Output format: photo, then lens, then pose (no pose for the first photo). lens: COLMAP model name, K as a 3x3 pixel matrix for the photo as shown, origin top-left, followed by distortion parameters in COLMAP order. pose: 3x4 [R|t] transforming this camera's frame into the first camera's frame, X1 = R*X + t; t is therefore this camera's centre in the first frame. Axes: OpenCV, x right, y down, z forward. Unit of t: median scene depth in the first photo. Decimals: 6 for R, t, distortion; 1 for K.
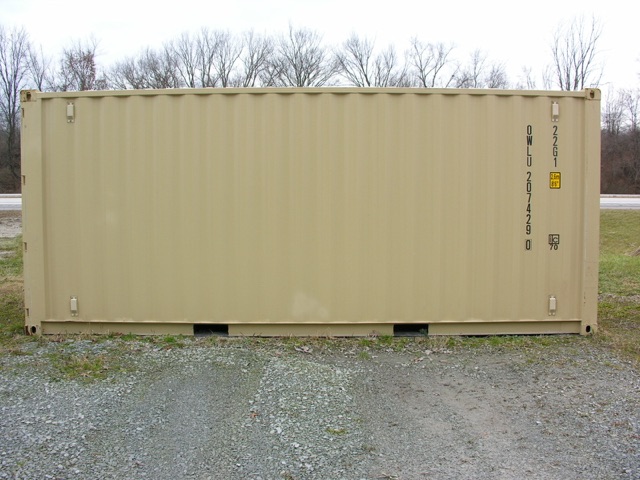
lens RADIAL K [[655.4, 0, 319.5], [0, 655.4, 224.2], [0, 0, 1]] dist [-0.149842, 0.000000]
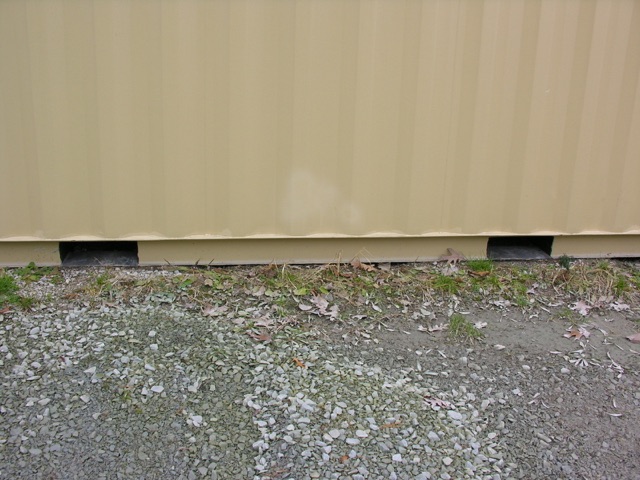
lens RADIAL K [[655.4, 0, 321.4], [0, 655.4, 239.9], [0, 0, 1]] dist [-0.149842, 0.000000]
pose [[0.989349, -0.010048, 0.145218, -0.081038], [-0.030425, 0.961307, 0.273796, 0.027885], [-0.142350, -0.275298, 0.950762, 0.569692]]
